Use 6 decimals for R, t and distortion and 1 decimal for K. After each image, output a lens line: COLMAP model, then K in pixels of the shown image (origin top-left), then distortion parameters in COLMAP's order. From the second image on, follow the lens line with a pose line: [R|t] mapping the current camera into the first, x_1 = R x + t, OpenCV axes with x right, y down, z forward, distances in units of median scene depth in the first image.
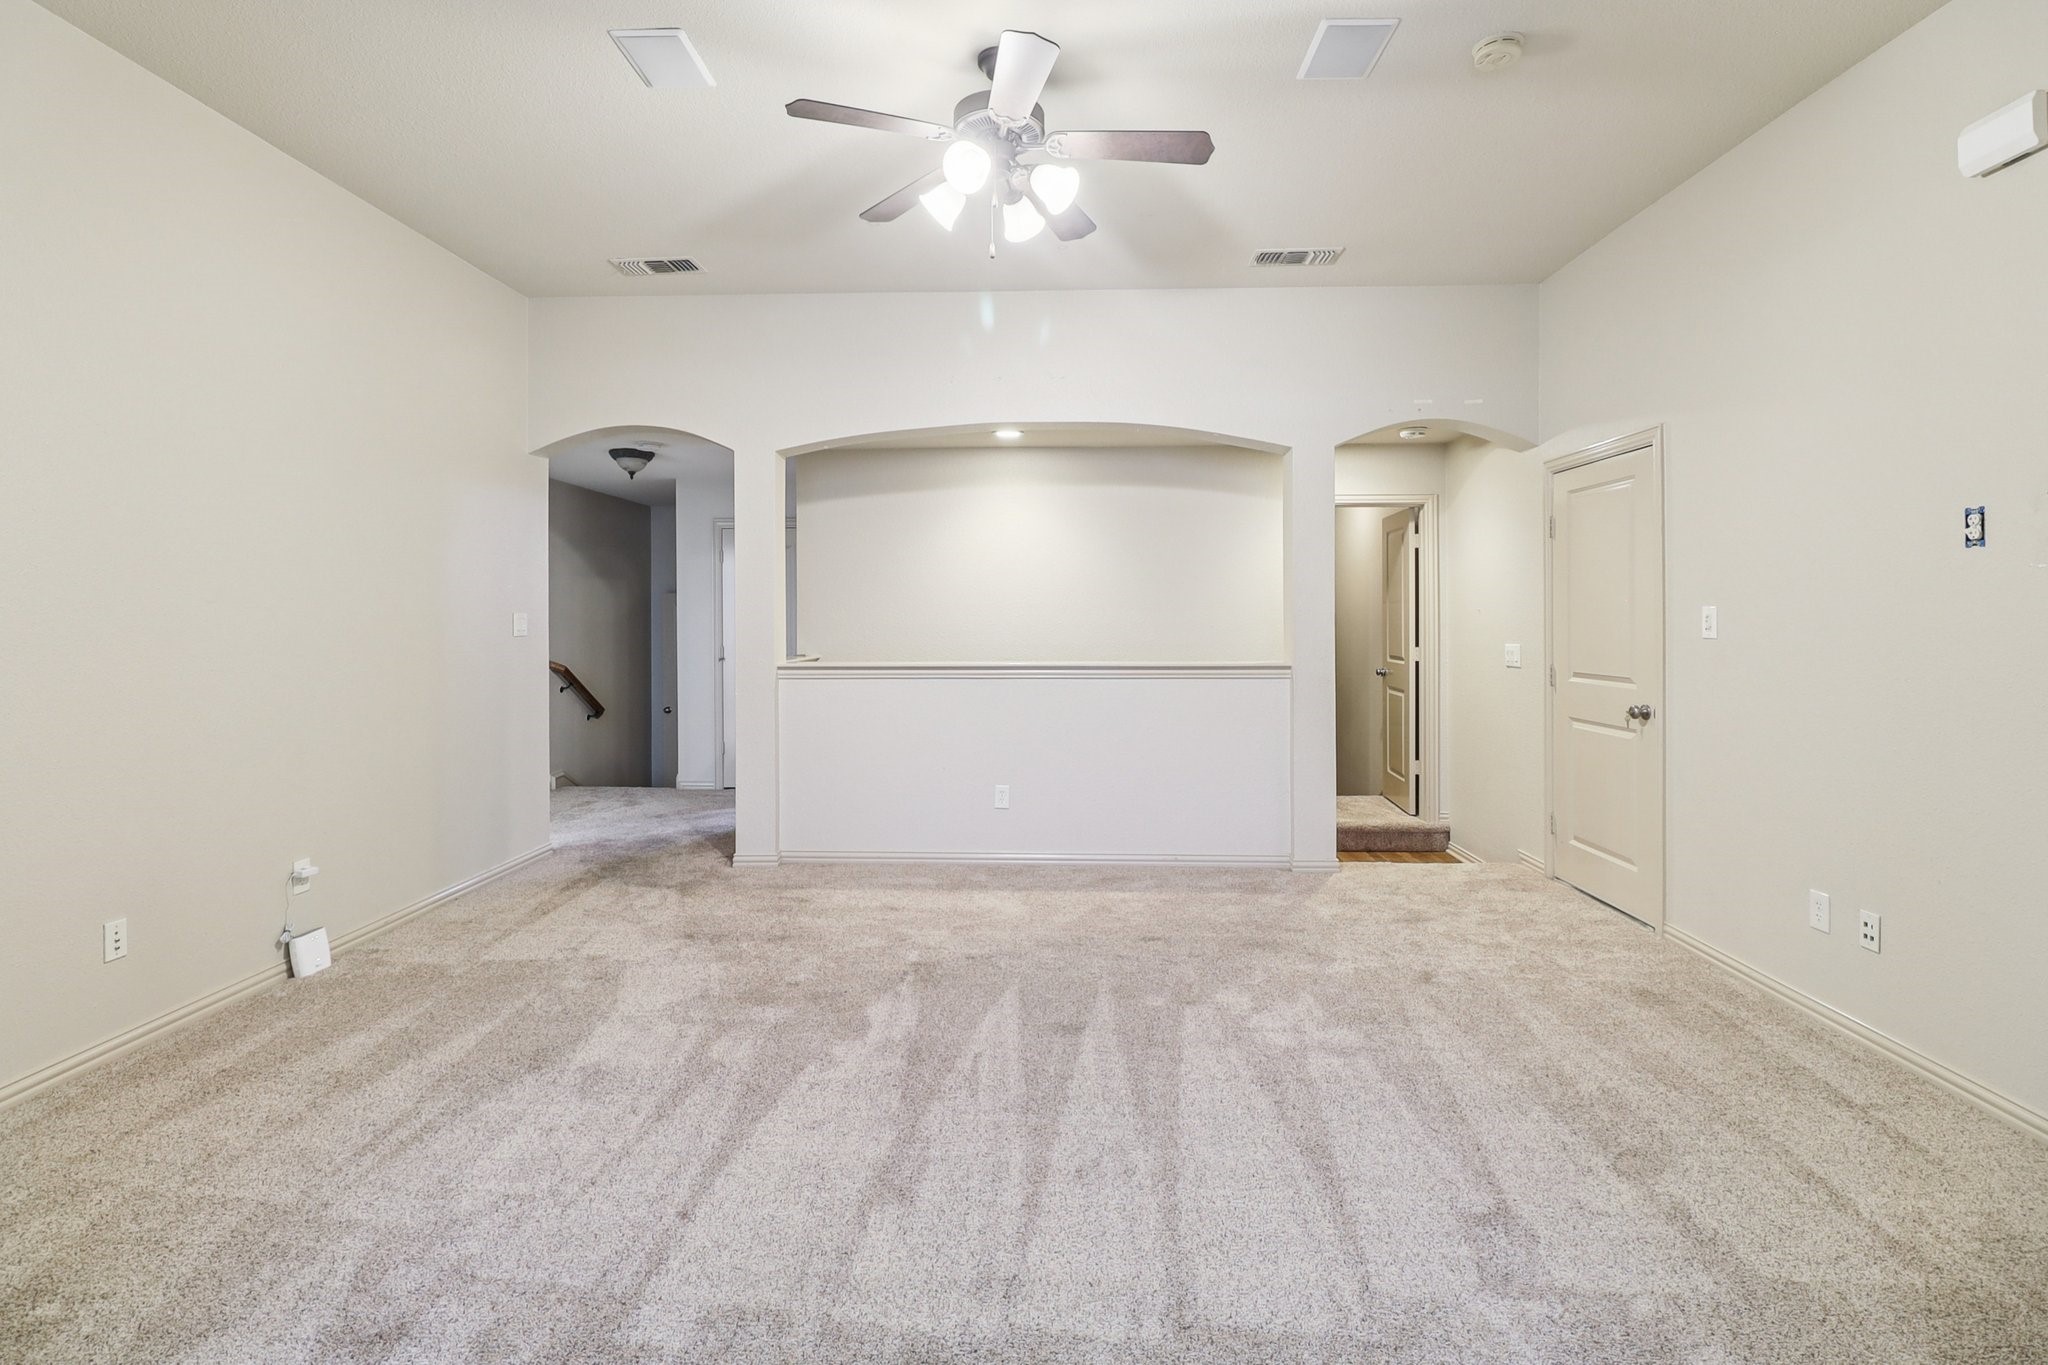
lens RADIAL K [[958.3, 0, 1023.7], [0, 958.3, 620.6], [0, 0, 1]] dist [0.000641, 0.000282]
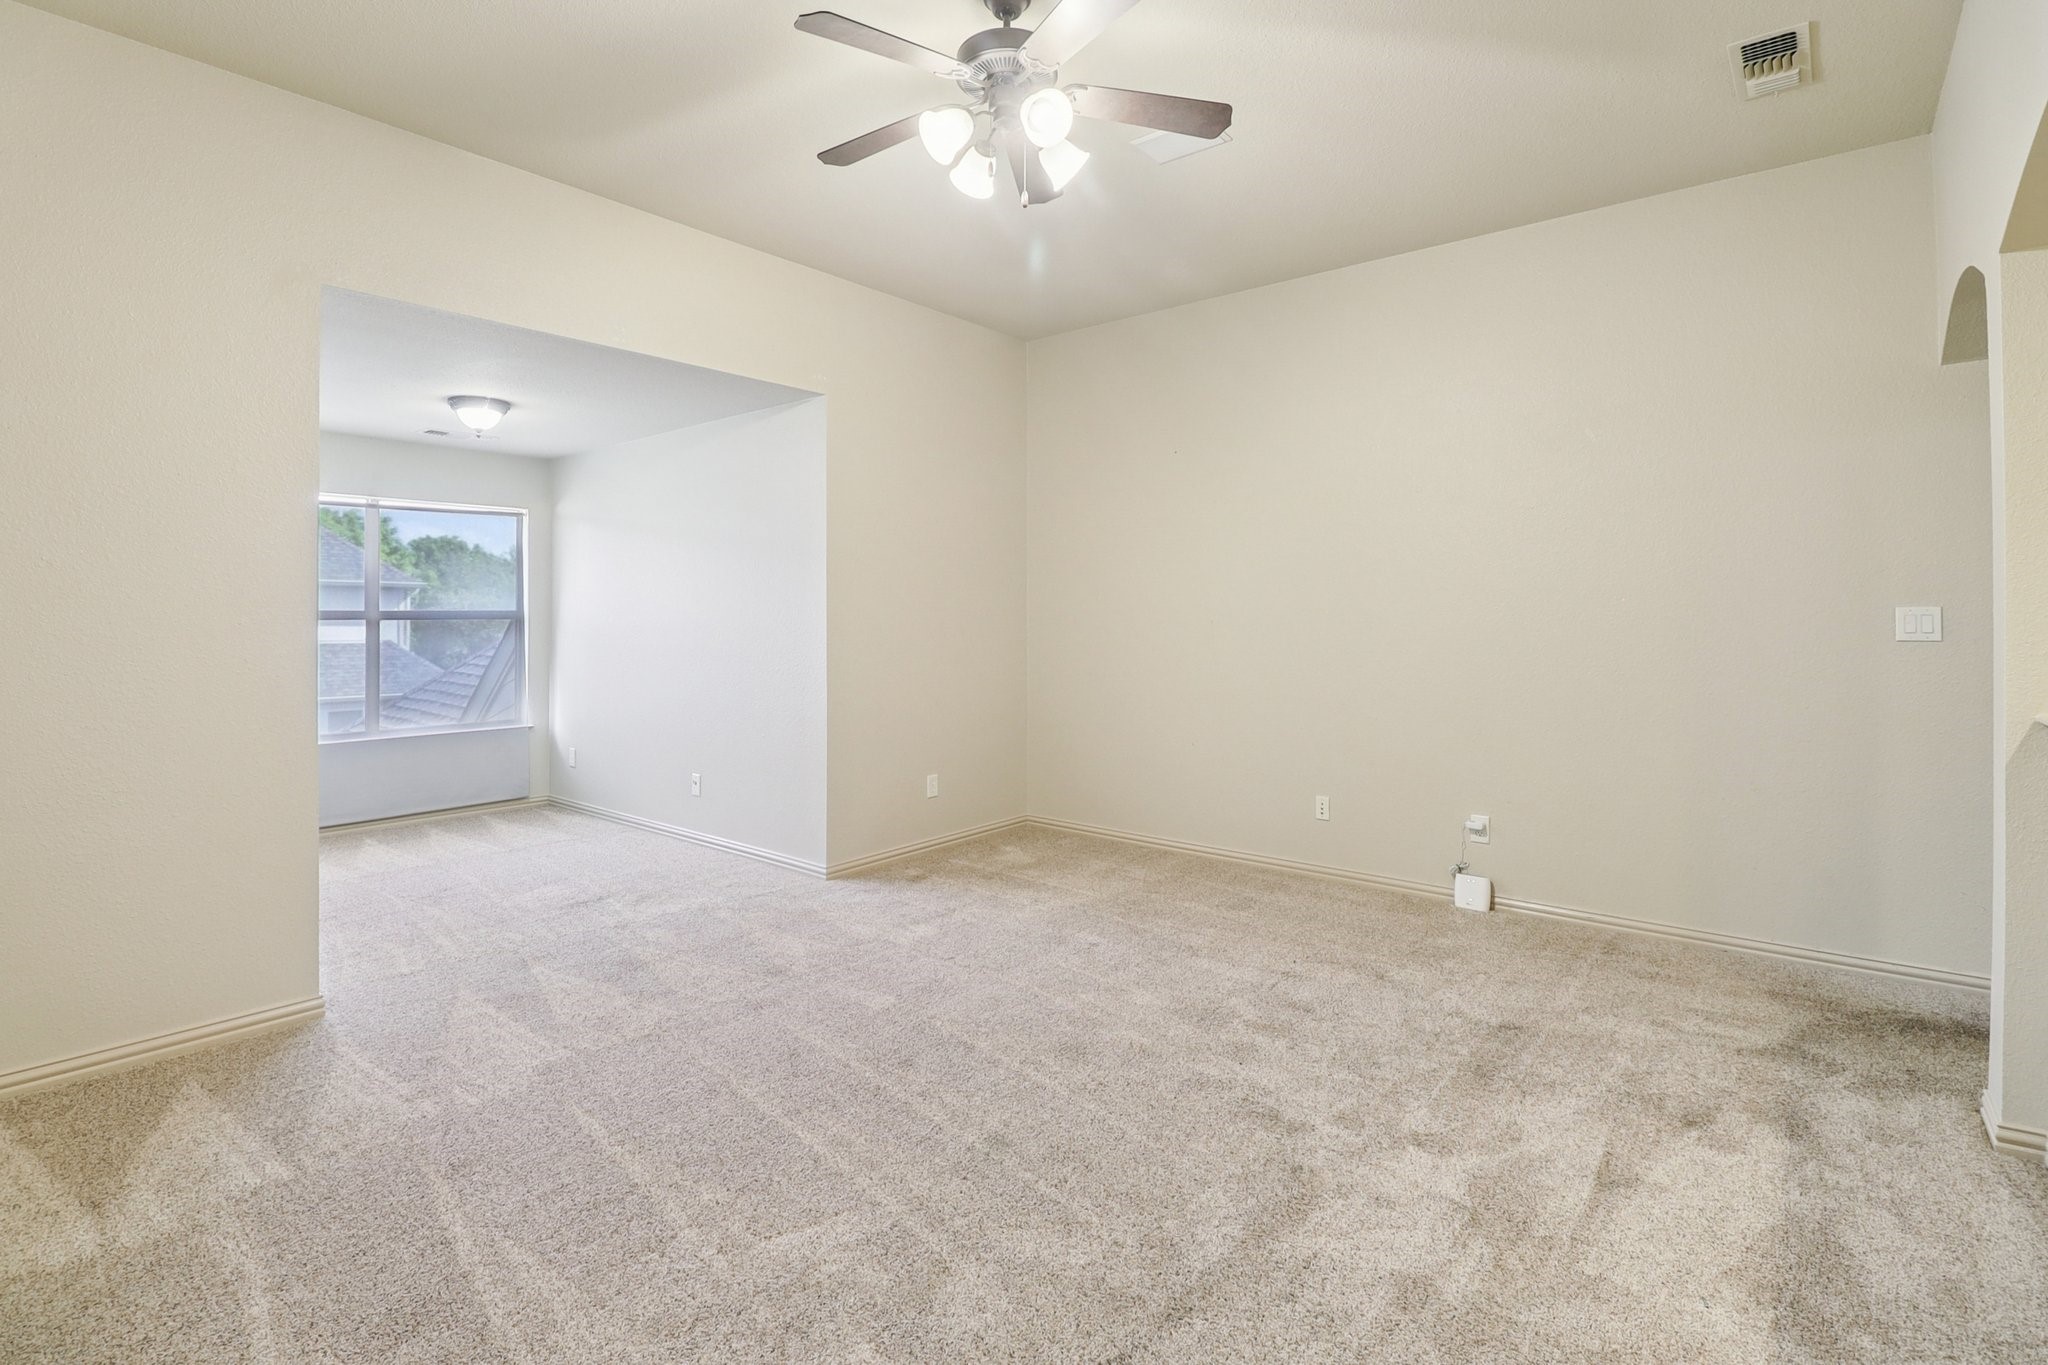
lens RADIAL K [[958.3, 0, 1023.7], [0, 958.3, 620.6], [0, 0, 1]] dist [0.000641, 0.000282]
pose [[-0.609500, 0.005040, -0.792770, 0.464573], [-0.000737, 0.999976, 0.006924, -0.005257], [0.792786, 0.004804, -0.609481, 1.059095]]
